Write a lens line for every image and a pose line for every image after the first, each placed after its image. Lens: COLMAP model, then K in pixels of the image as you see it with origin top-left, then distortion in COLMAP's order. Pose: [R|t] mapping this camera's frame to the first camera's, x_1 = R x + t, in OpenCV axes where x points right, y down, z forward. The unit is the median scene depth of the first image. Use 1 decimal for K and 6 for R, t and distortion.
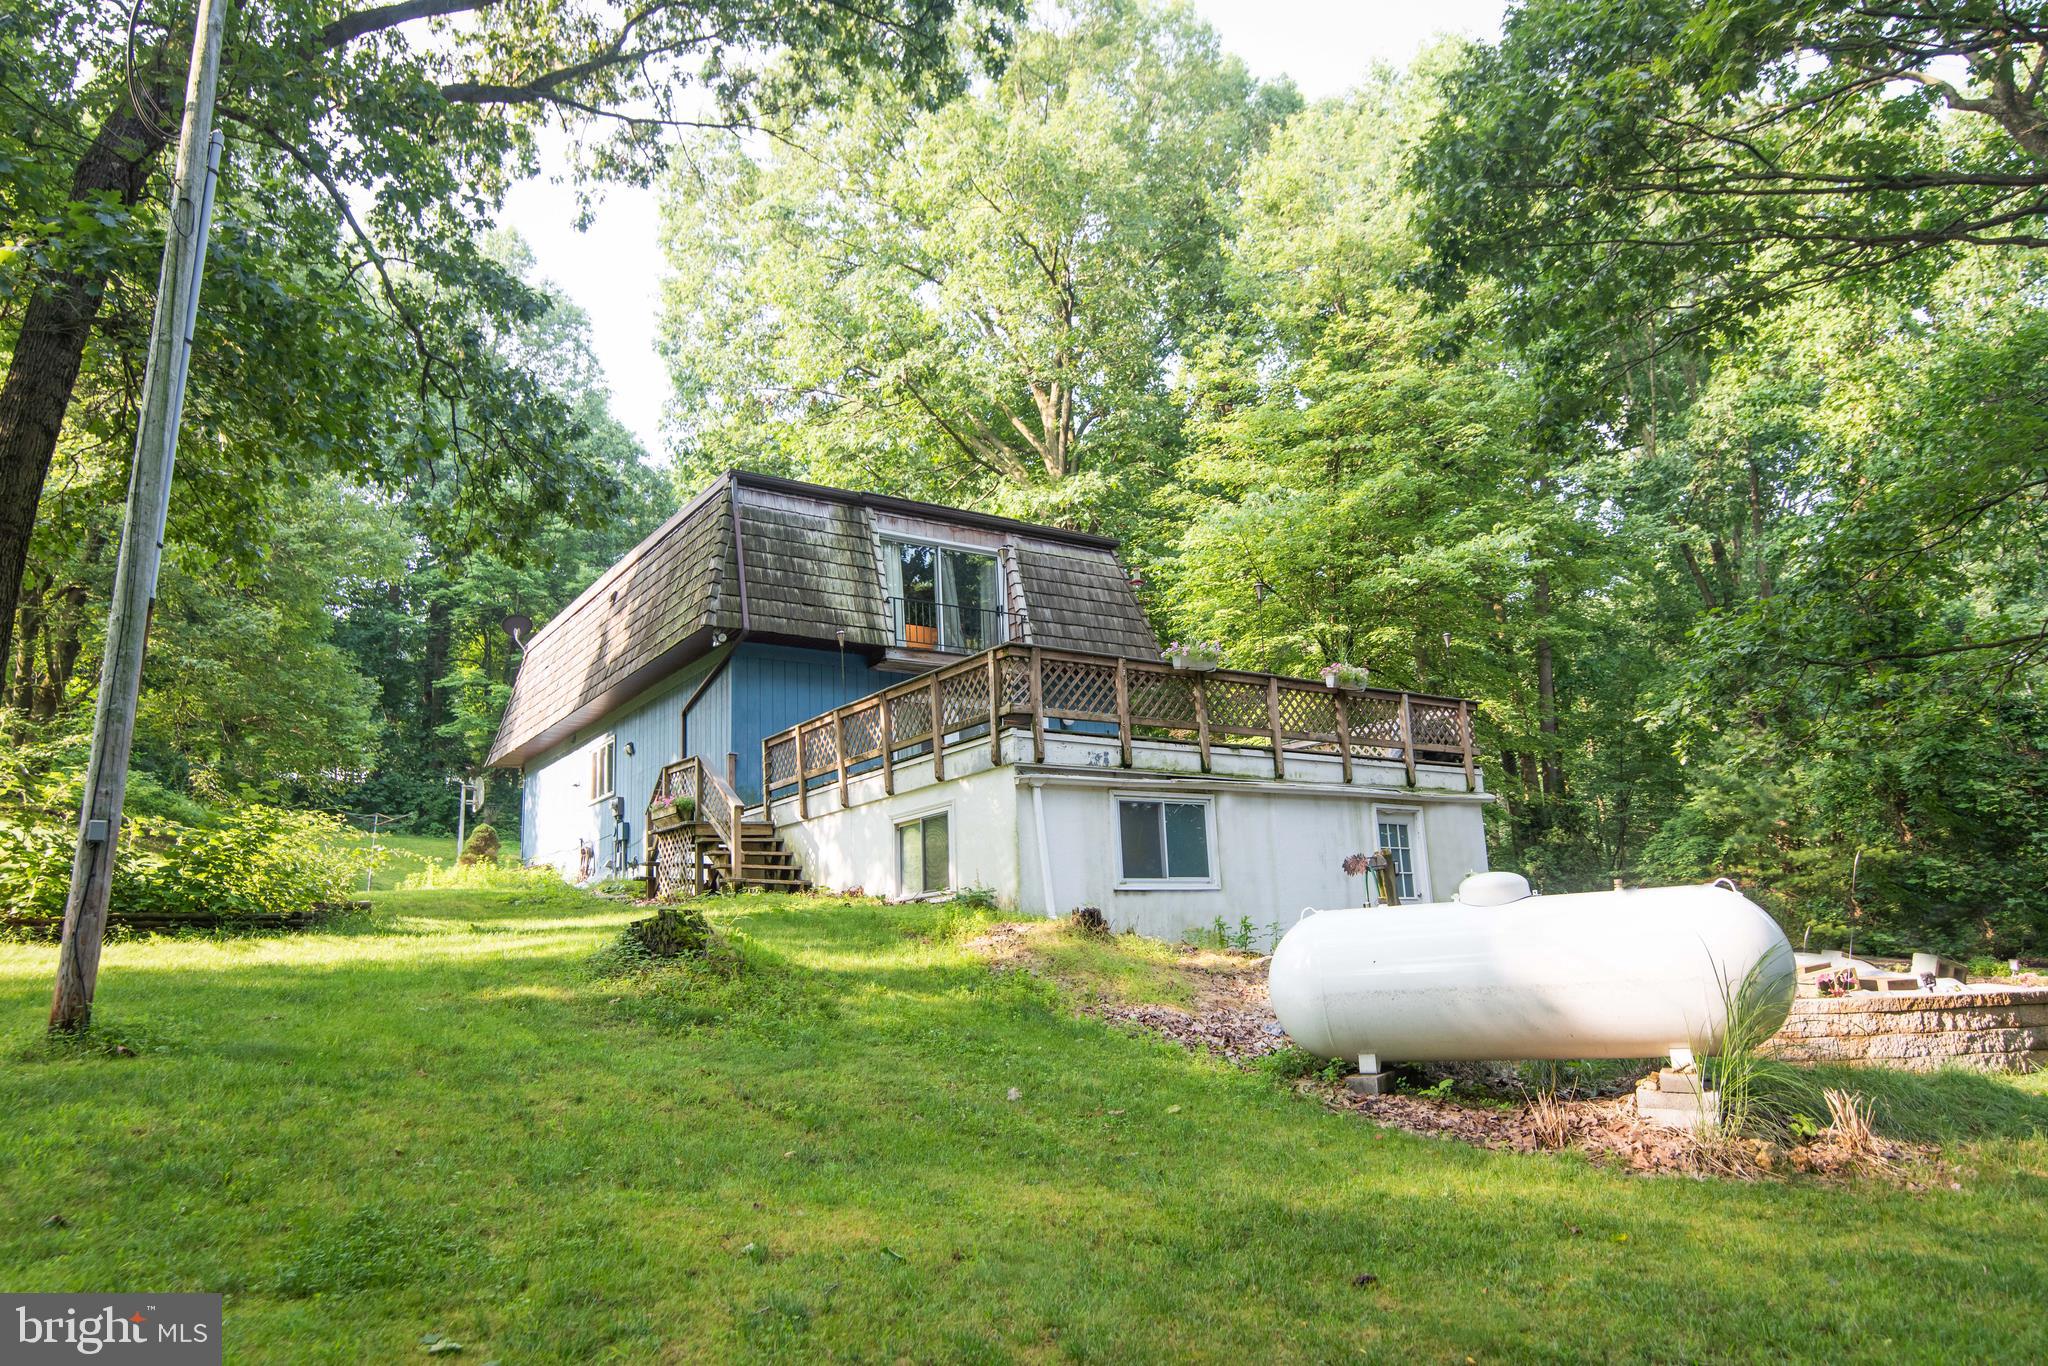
lens RADIAL K [[1398.8, 0, 1027.4], [0, 1398.8, 679.0], [0, 0, 1]] dist [0.007241, -0.003039]
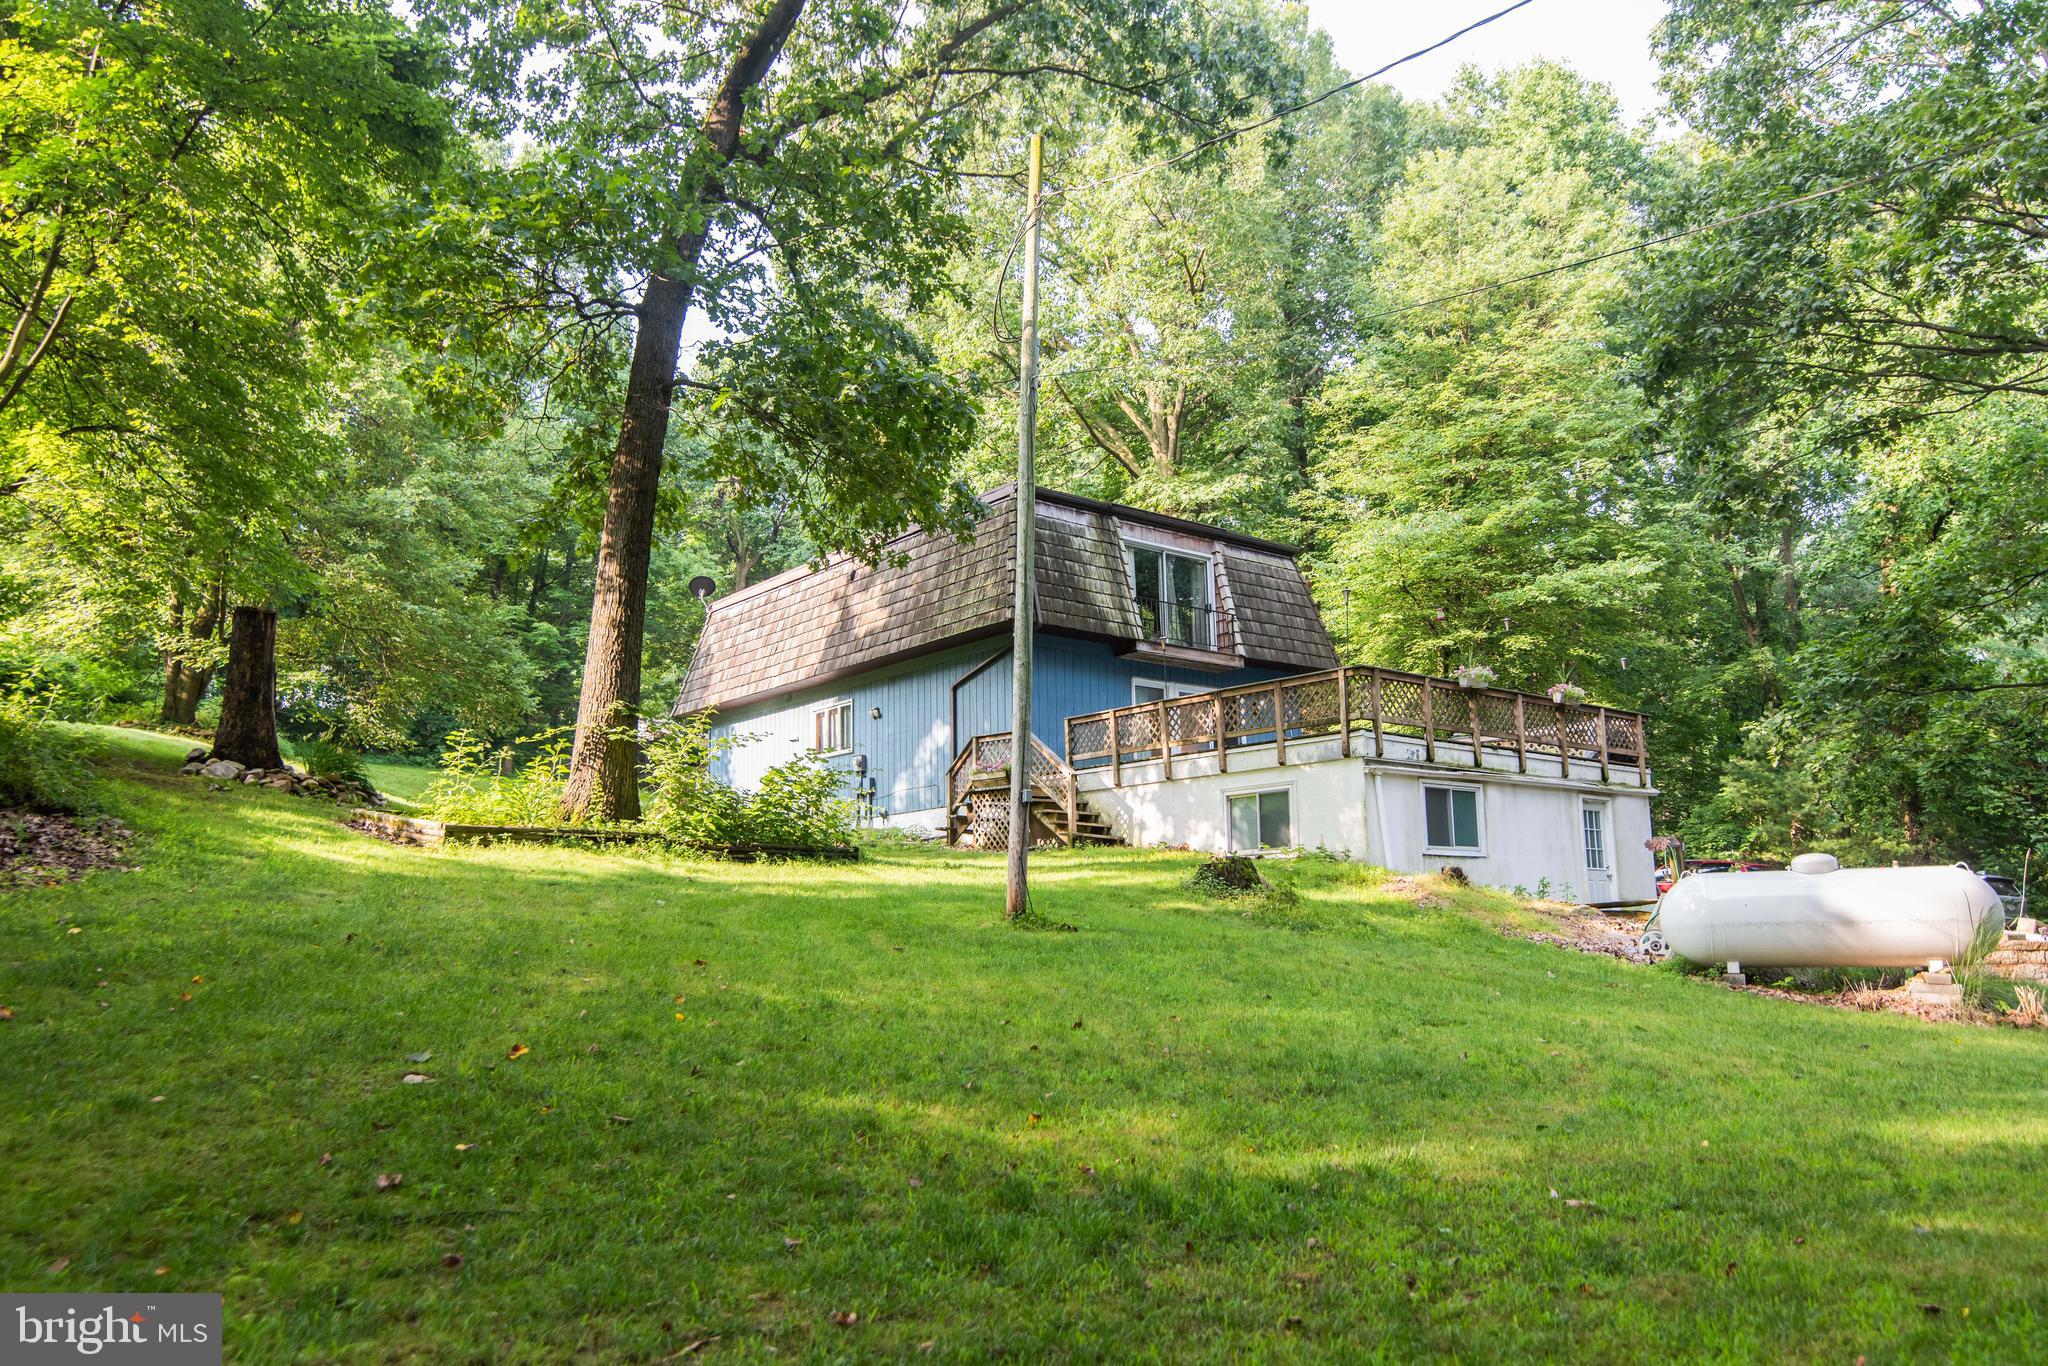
lens RADIAL K [[1548.2, 0, 1021.5], [0, 1548.2, 684.3], [0, 0, 1]] dist [0.003182, 0.002201]
pose [[0.996061, 0.046523, 0.075480, -0.347808], [-0.049716, 0.997922, 0.040986, -0.040725], [-0.073416, -0.044577, 0.996305, -0.340470]]
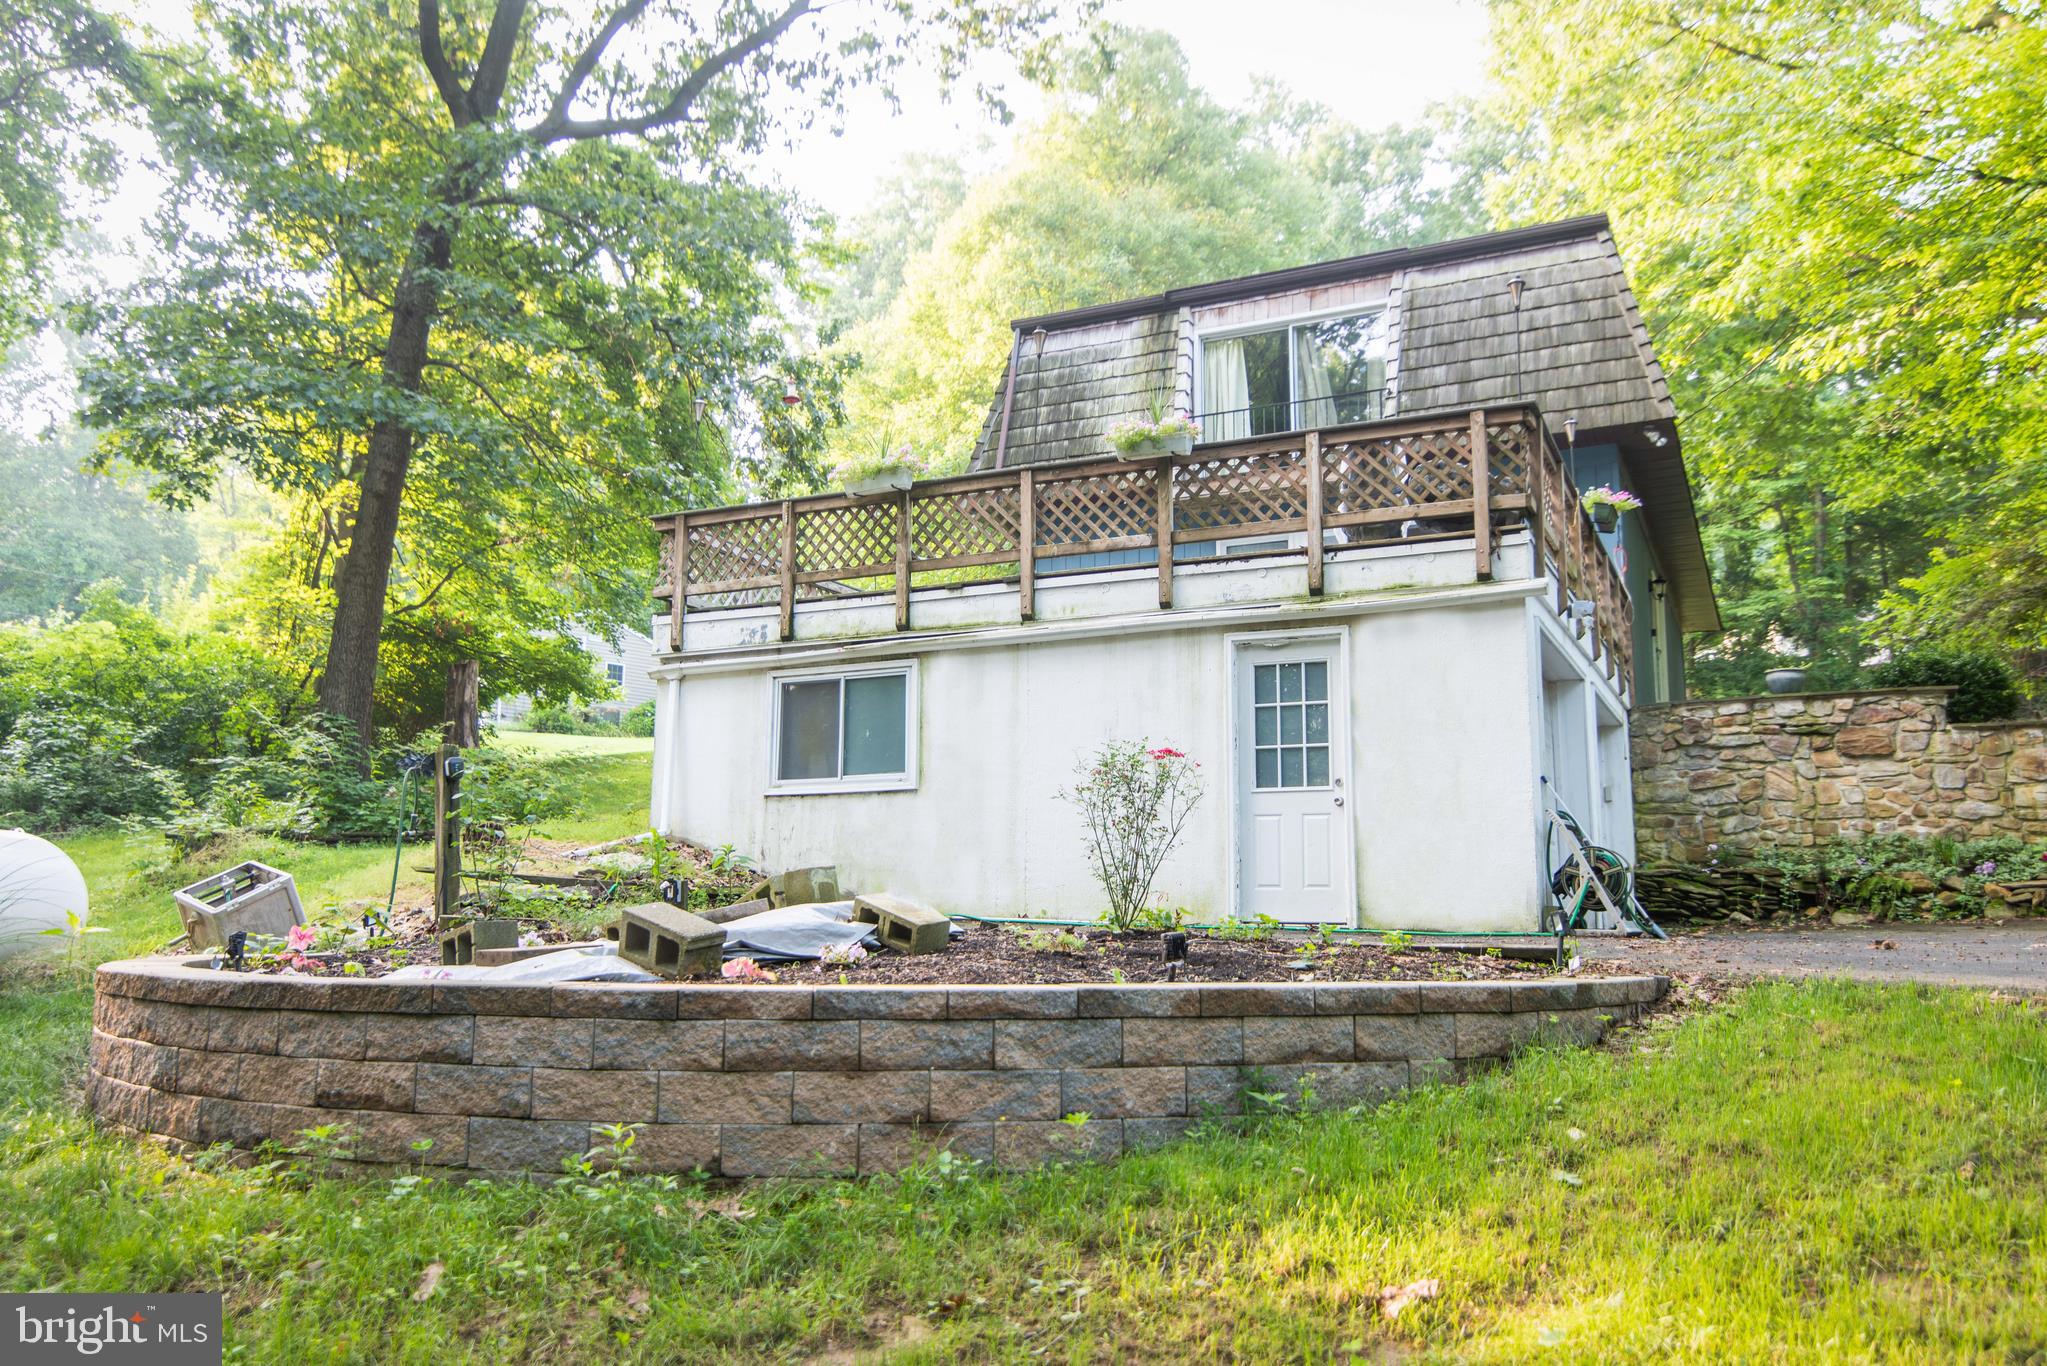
lens RADIAL K [[1546.5, 0, 1018.7], [0, 1546.5, 682.7], [0, 0, 1]] dist [0.002676, 0.005836]
pose [[0.491395, -0.079546, -0.867297, 0.730541], [0.166608, 0.986015, 0.003962, 0.086246], [0.854852, -0.146446, 0.497776, 0.553926]]
